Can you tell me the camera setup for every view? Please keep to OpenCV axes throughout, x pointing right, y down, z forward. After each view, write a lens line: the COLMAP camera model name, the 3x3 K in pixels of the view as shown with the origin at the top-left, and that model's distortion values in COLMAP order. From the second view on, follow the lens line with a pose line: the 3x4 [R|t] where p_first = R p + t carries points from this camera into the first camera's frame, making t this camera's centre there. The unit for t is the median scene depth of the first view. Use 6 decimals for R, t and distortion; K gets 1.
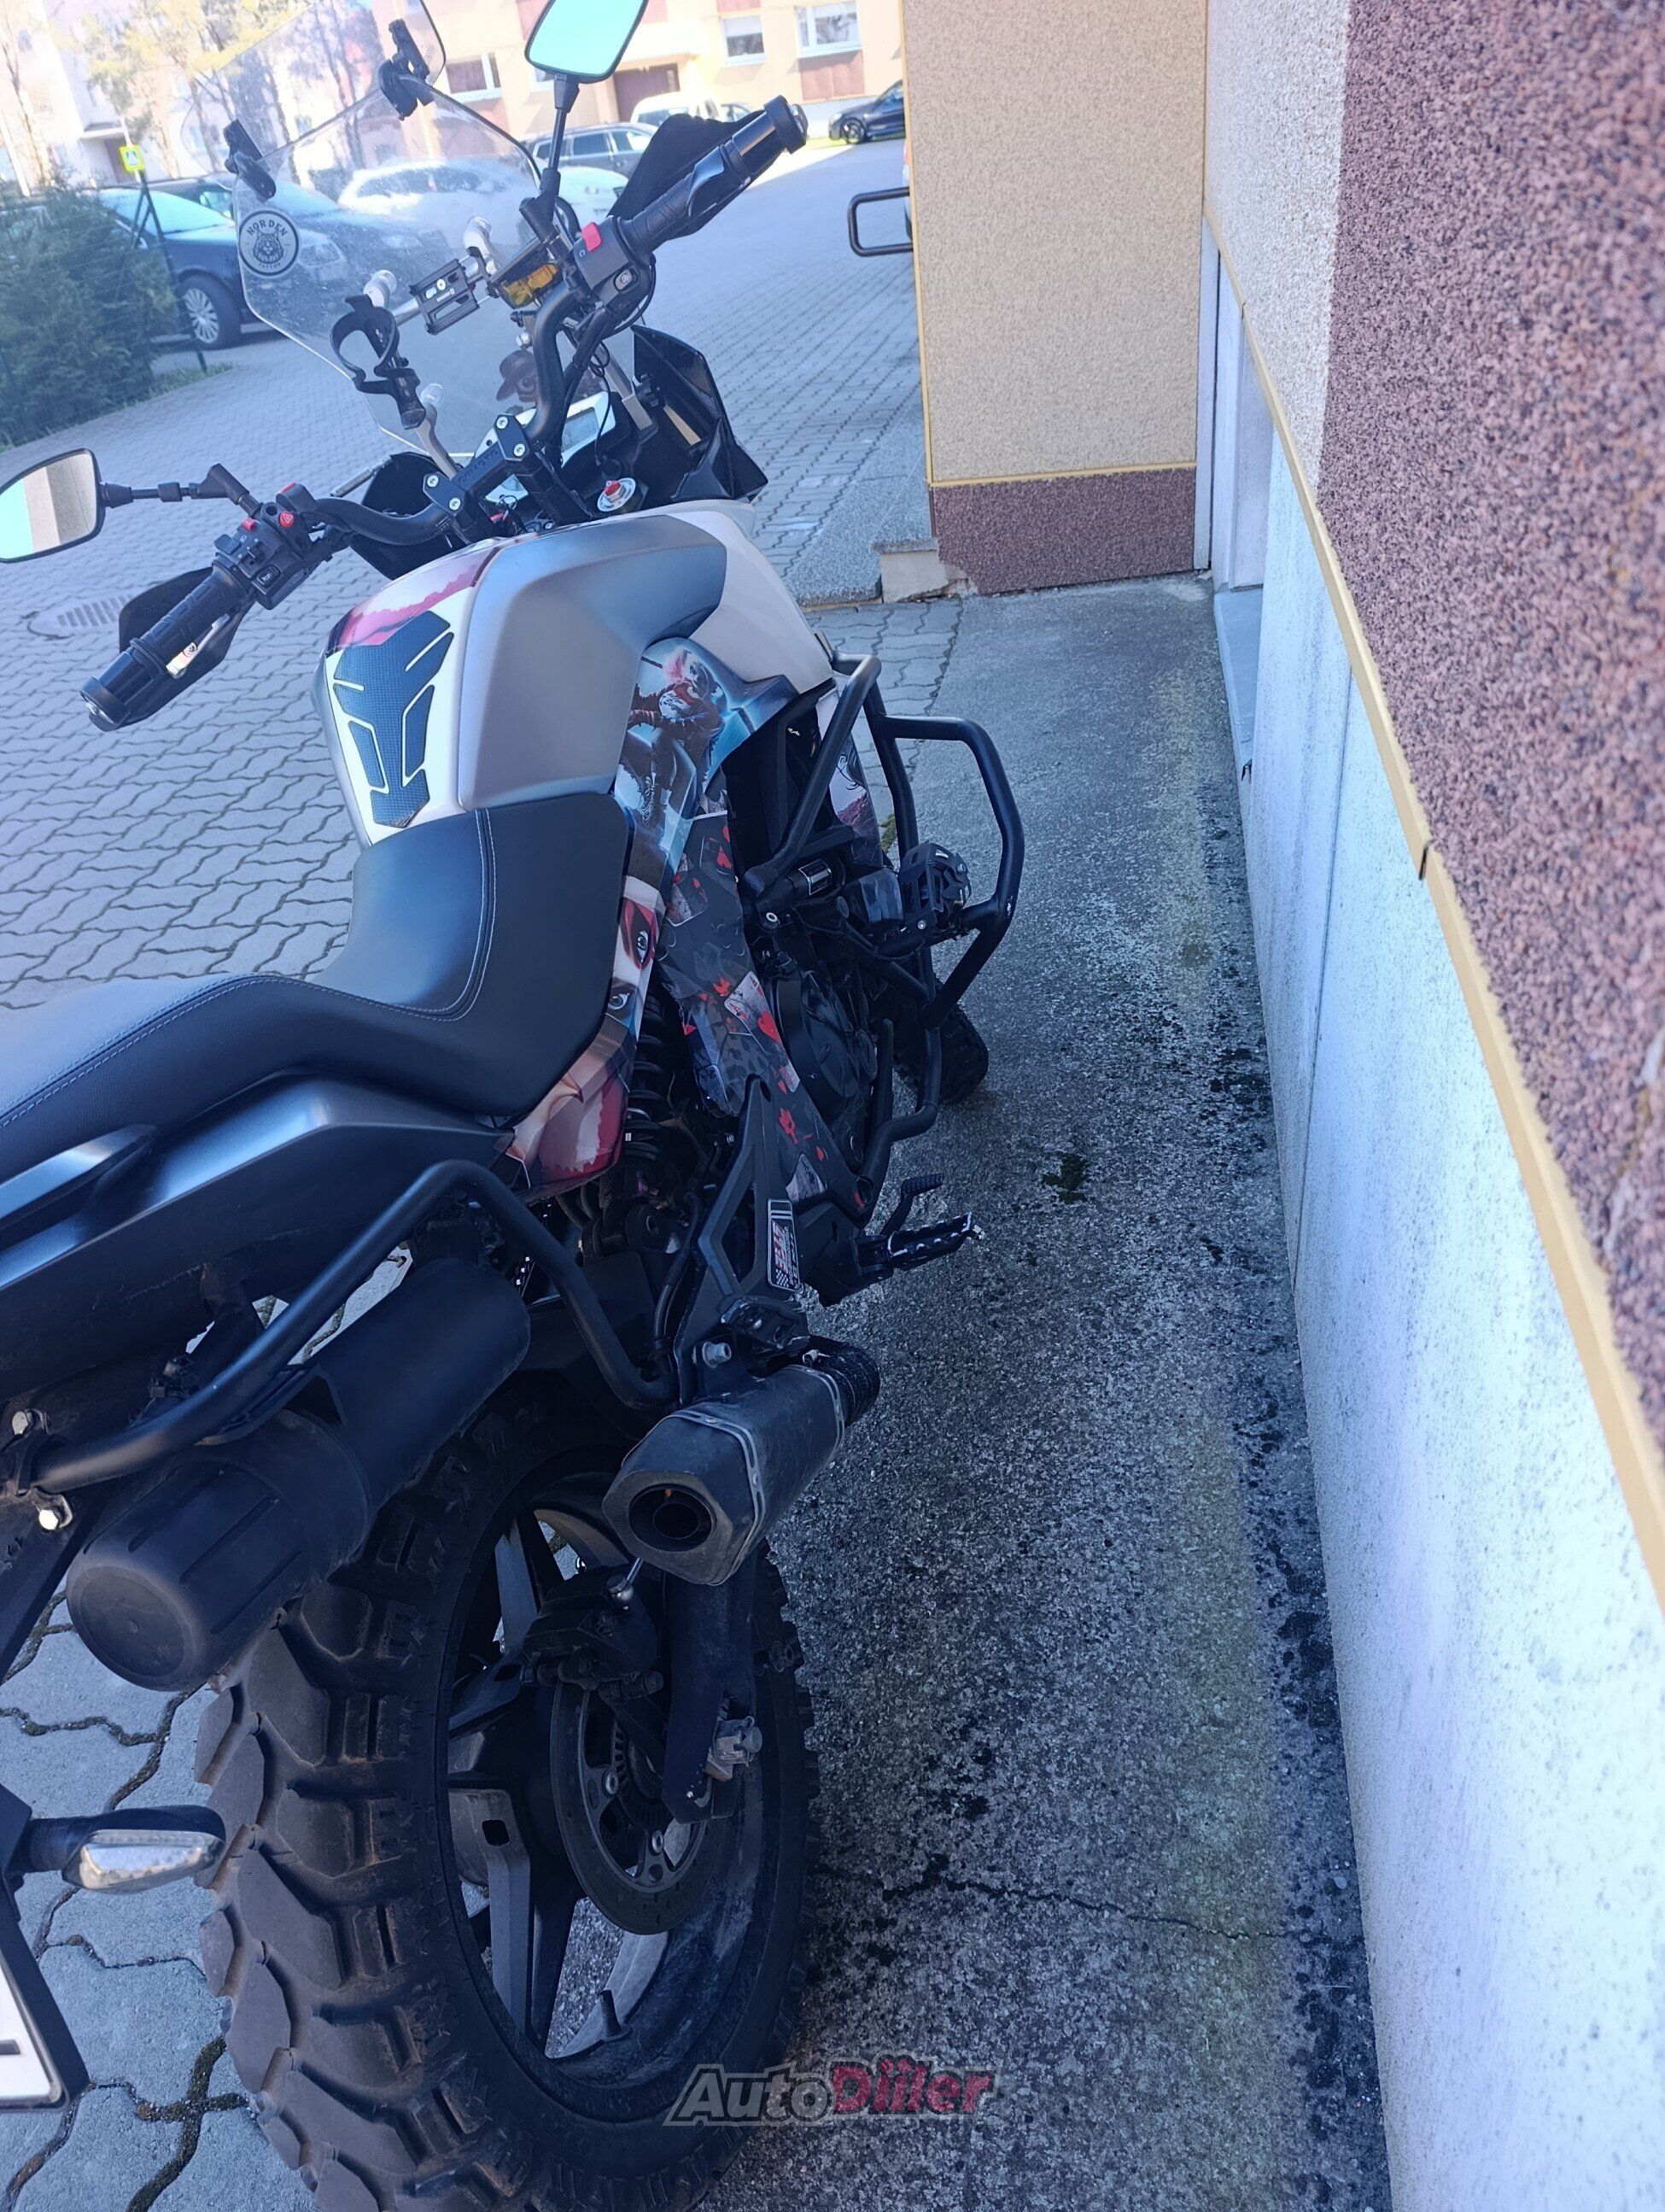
lens RADIAL K [[1514.8, 0, 818.9], [0, 1514.8, 1154.0], [0, 0, 1]] dist [0.007981, -0.024641]
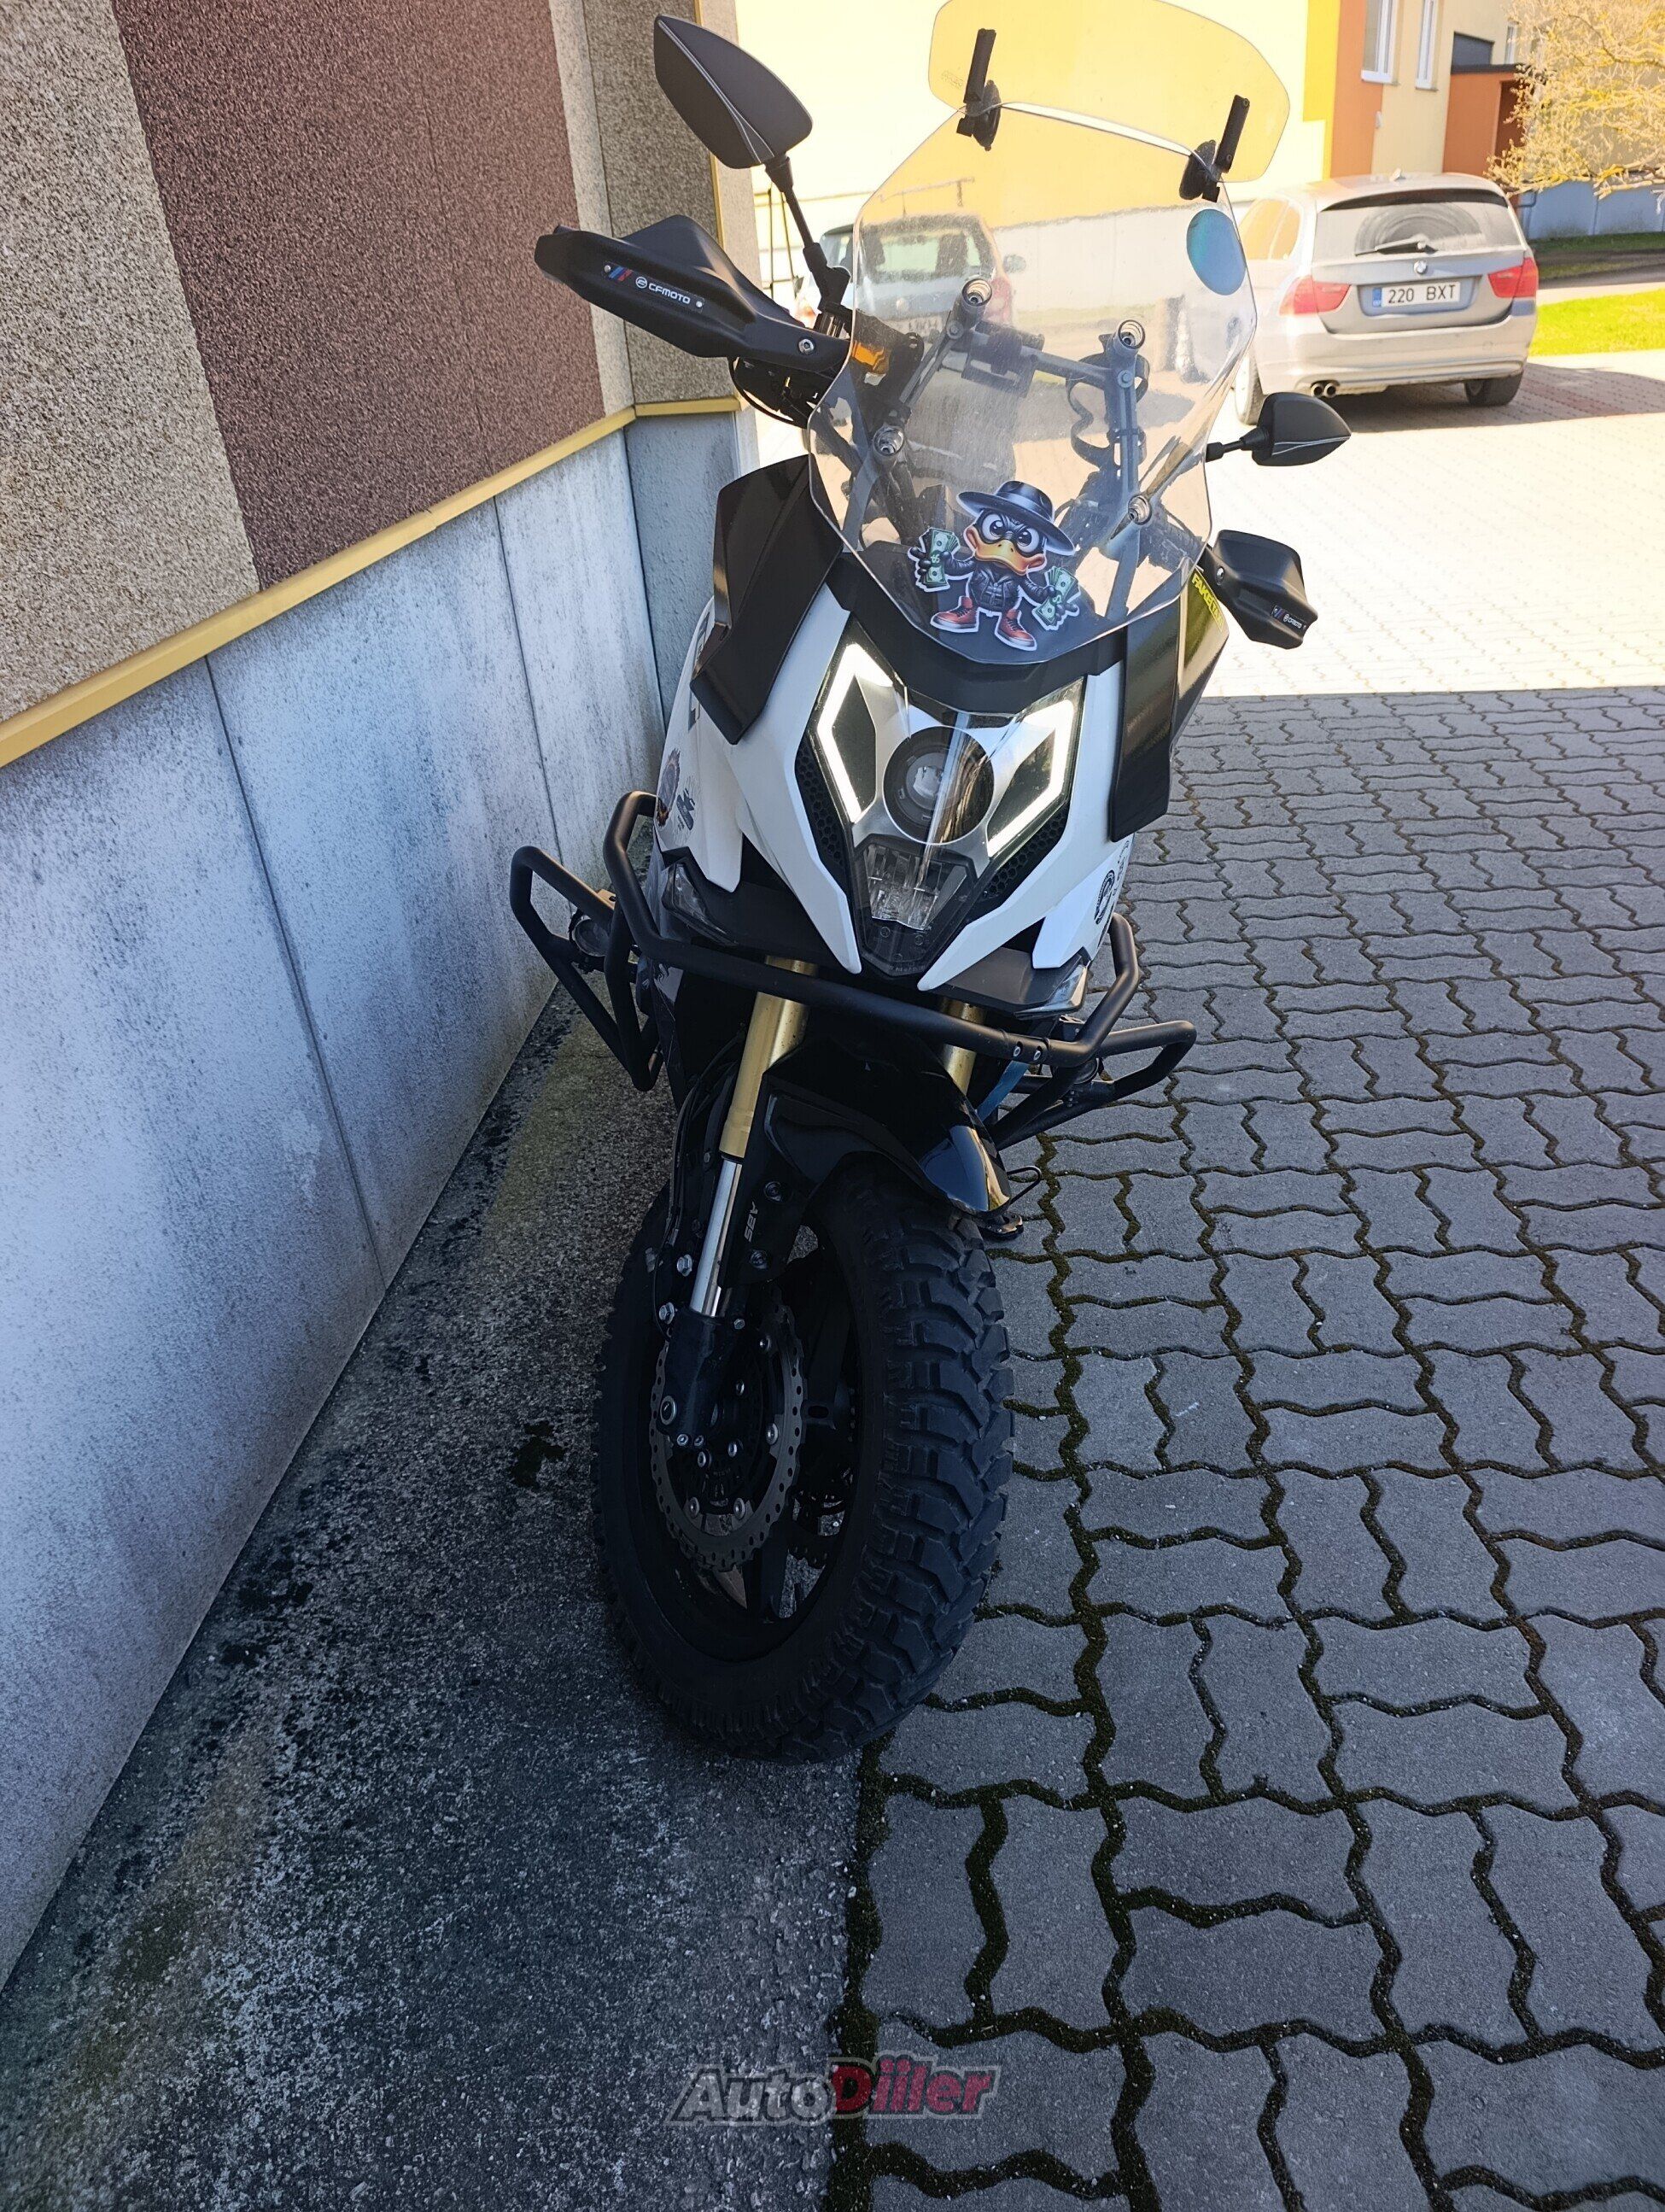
lens RADIAL K [[1514.8, 0, 813.1], [0, 1514.8, 1101.5], [0, 0, 1]] dist [0.007981, -0.024641]
pose [[-0.977650, 0.209823, 0.013188, -0.060246], [0.102682, 0.421815, 0.900849, -1.112004], [0.183456, 0.882070, -0.433932, 1.627307]]
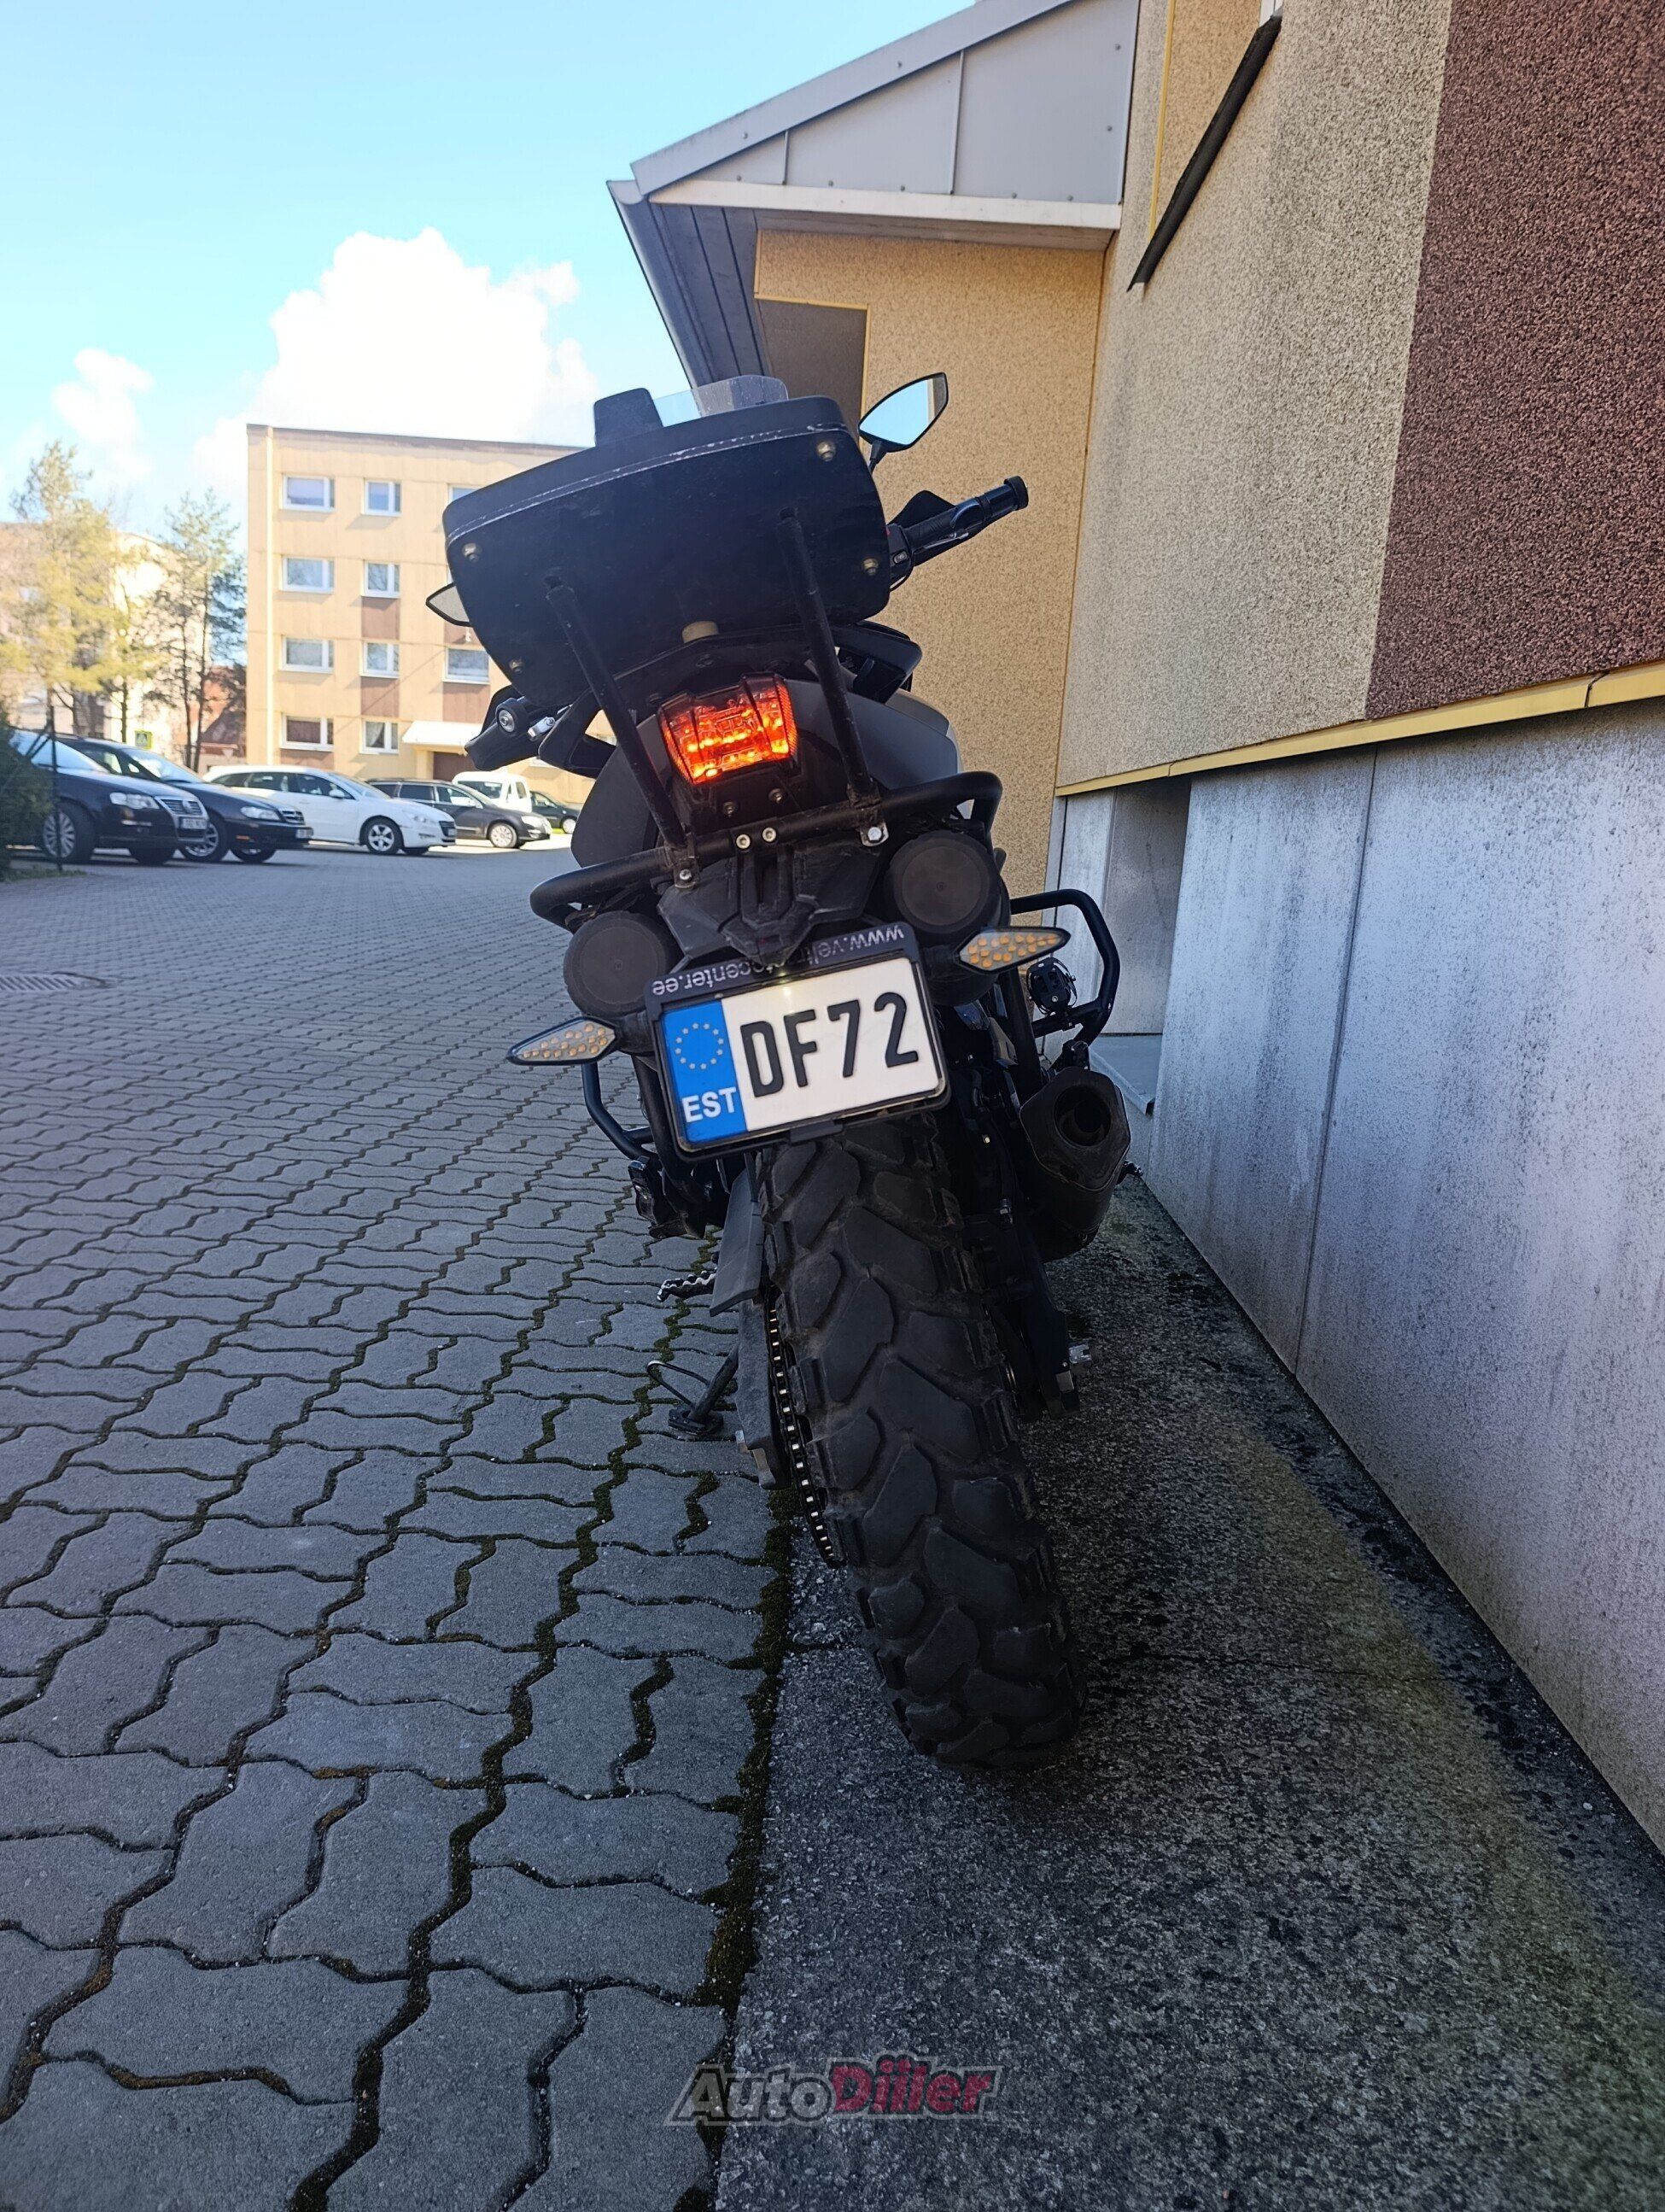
lens RADIAL K [[1514.8, 0, 830.9], [0, 1514.8, 1098.0], [0, 0, 1]] dist [0.007981, -0.024641]
pose [[0.975307, 0.138915, 0.171692, -0.327139], [-0.054787, 0.905290, -0.421246, 0.480366], [-0.213948, 0.401438, 0.890547, -0.104081]]
